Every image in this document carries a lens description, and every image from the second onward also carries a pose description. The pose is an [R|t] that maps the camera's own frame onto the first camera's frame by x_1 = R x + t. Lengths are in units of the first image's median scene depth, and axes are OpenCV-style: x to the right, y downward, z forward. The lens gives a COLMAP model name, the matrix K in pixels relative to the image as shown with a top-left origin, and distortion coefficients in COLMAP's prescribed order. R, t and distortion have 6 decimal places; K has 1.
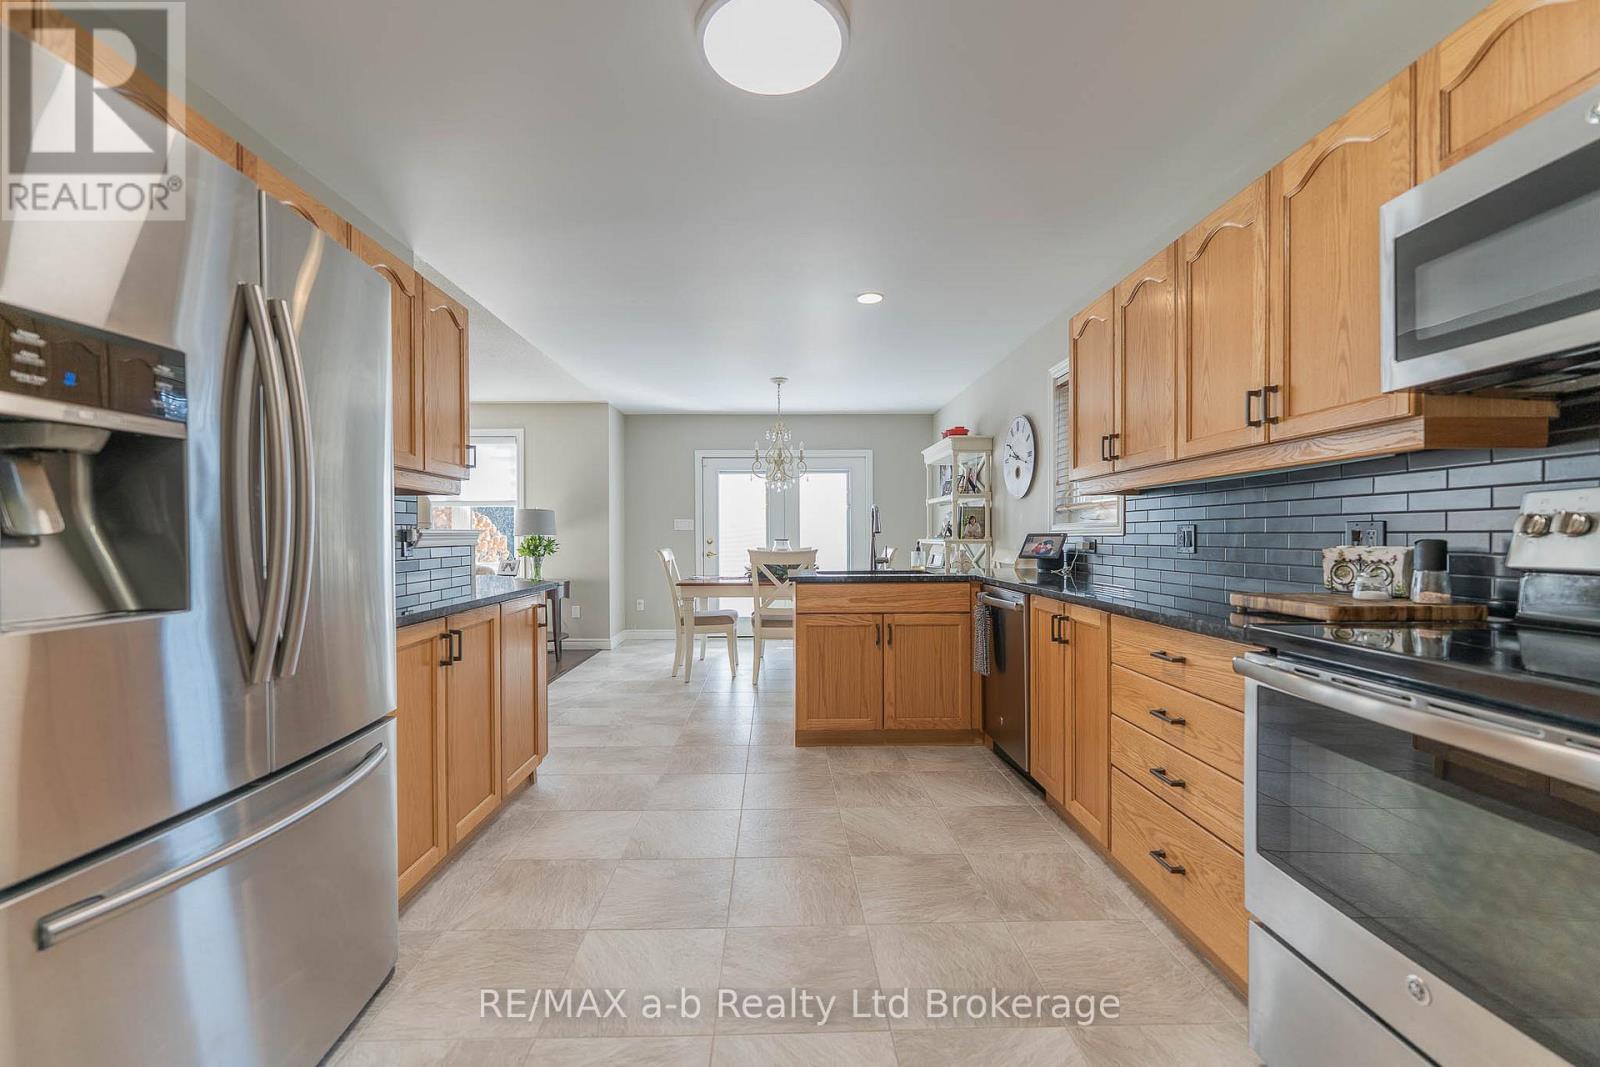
lens RADIAL K [[664.0, 0, 797.1], [0, 664.0, 538.9], [0, 0, 1]] dist [0.000895, 0.000186]
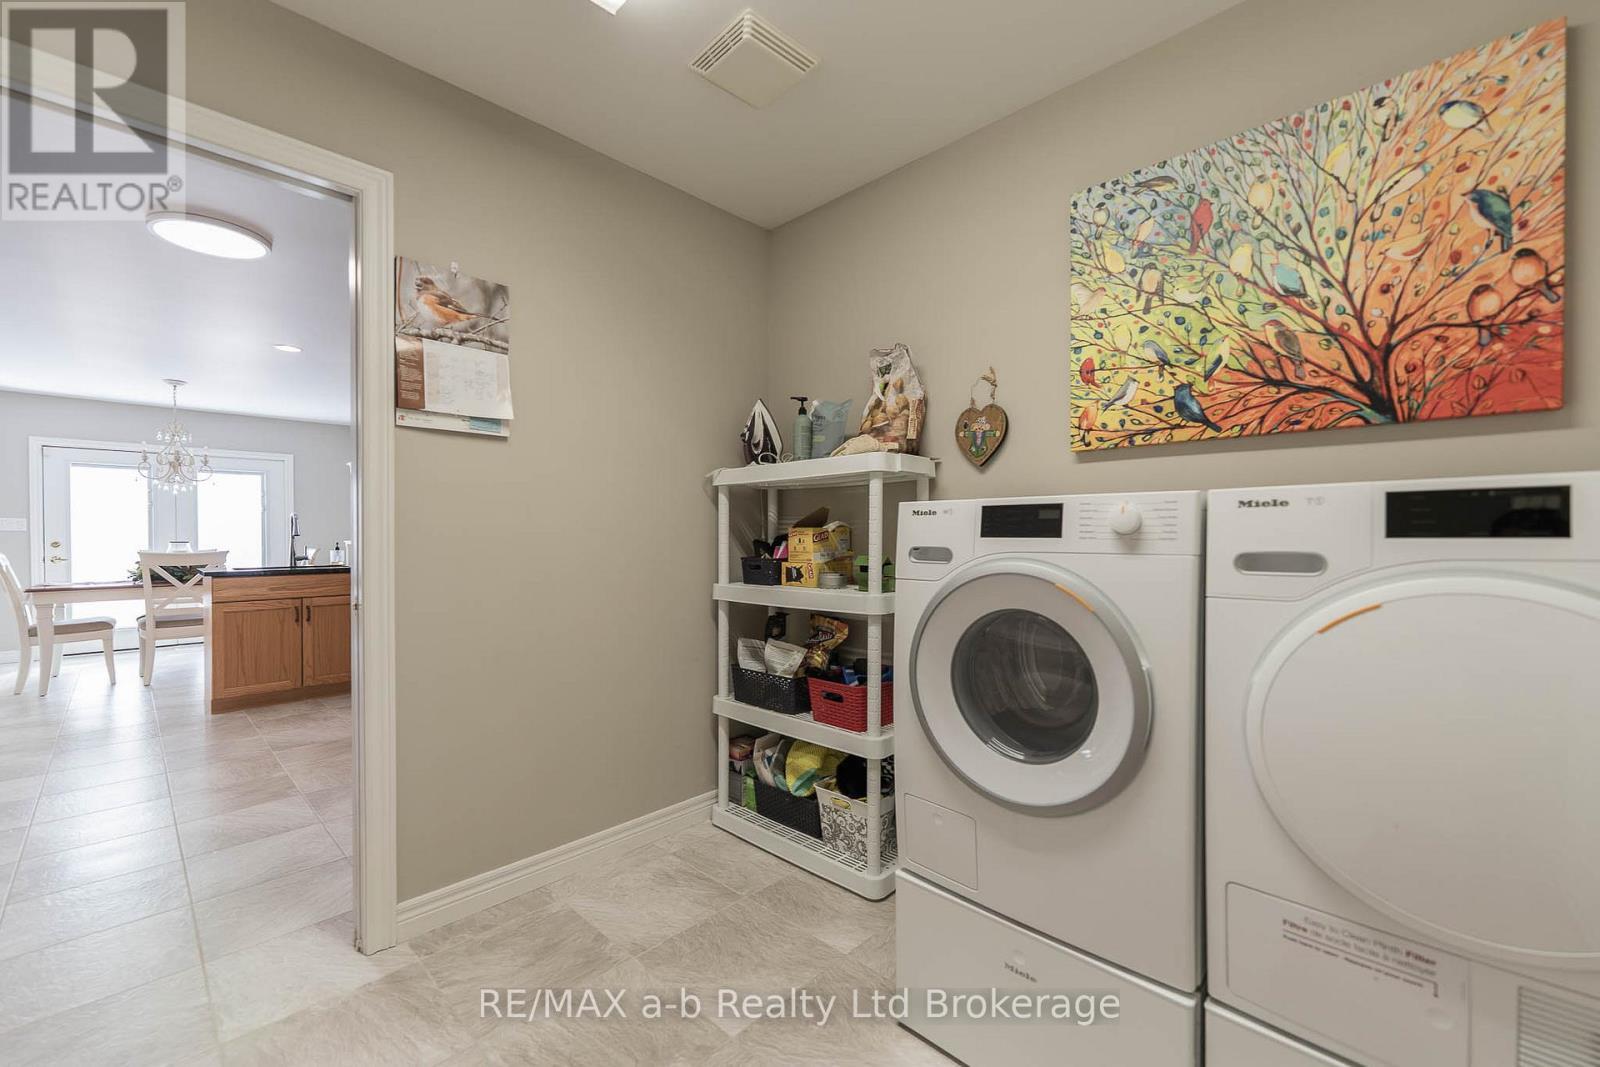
lens RADIAL K [[664.0, 0, 796.8], [0, 664.0, 540.0], [0, 0, 1]] dist [0.000895, 0.000186]
pose [[0.725330, -0.003491, 0.688392, -0.041770], [0.003498, 0.999993, 0.001385, 0.000684], [-0.688392, 0.001404, 0.725338, -0.408365]]
